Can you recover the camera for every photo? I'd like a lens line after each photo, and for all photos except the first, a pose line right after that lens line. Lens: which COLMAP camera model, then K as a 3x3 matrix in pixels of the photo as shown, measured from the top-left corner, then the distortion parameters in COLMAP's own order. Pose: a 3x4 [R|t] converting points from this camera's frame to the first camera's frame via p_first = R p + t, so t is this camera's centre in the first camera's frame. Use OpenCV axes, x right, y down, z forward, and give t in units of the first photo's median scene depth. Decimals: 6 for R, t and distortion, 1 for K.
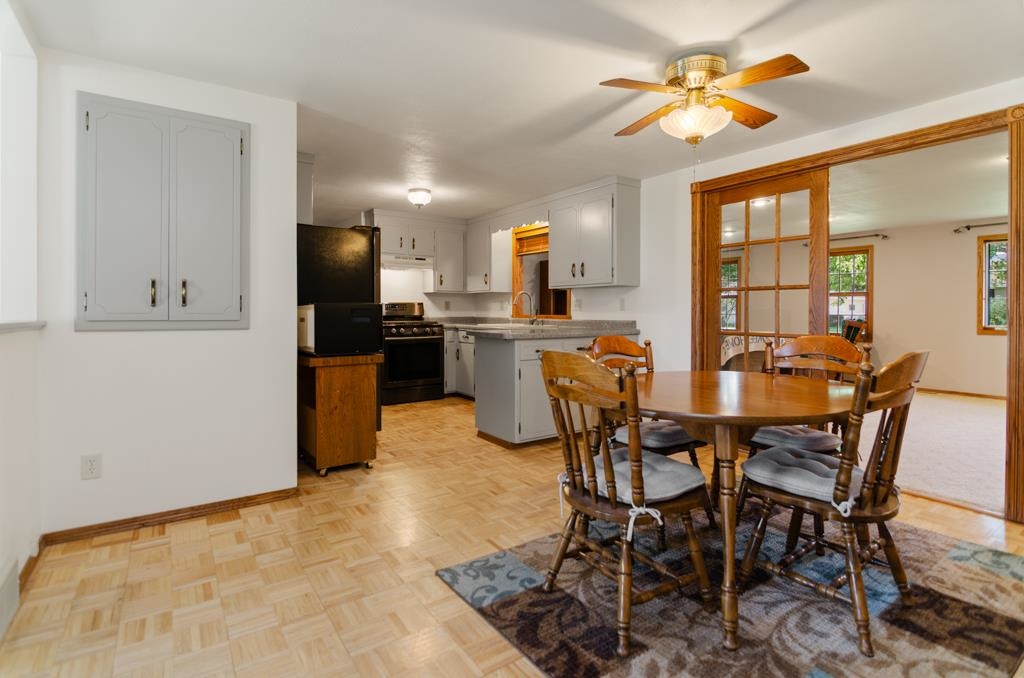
lens RADIAL K [[506.1, 0, 507.1], [0, 506.1, 313.0], [0, 0, 1]] dist [-0.002451, -0.000513]
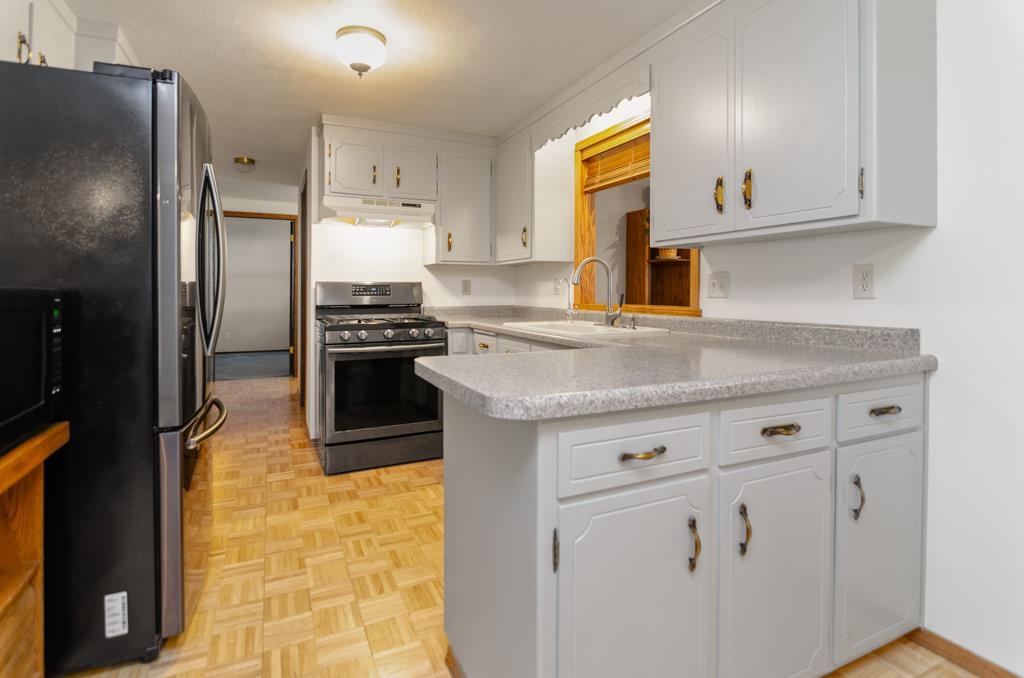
lens RADIAL K [[506.1, 0, 507.1], [0, 506.1, 313.0], [0, 0, 1]] dist [-0.002451, -0.000513]
pose [[0.987264, 0.004139, -0.159037, 0.026148], [0.001779, 0.999312, 0.037053, -0.006807], [0.159081, -0.036864, 0.986577, 0.471571]]
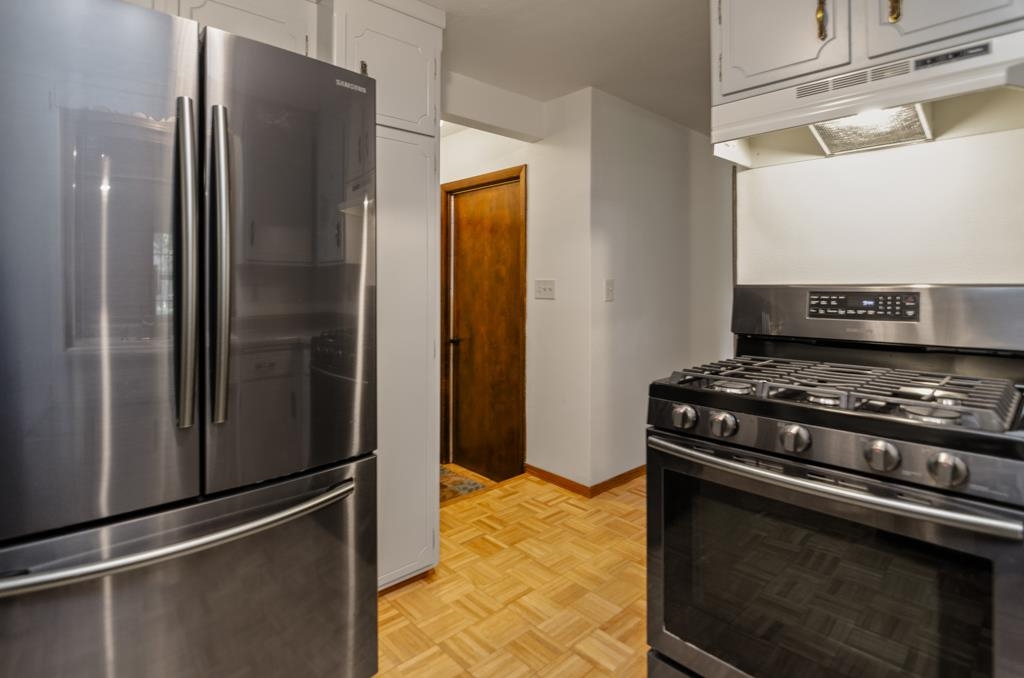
lens RADIAL K [[525.8, 0, 512.8], [0, 525.8, 281.5], [0, 0, 1]] dist [-0.001412, -0.000463]
pose [[0.158399, -0.007305, -0.987348, -0.003895], [-0.003206, 0.999964, -0.007912, -0.021002], [0.987370, 0.004418, 0.158370, 0.836824]]
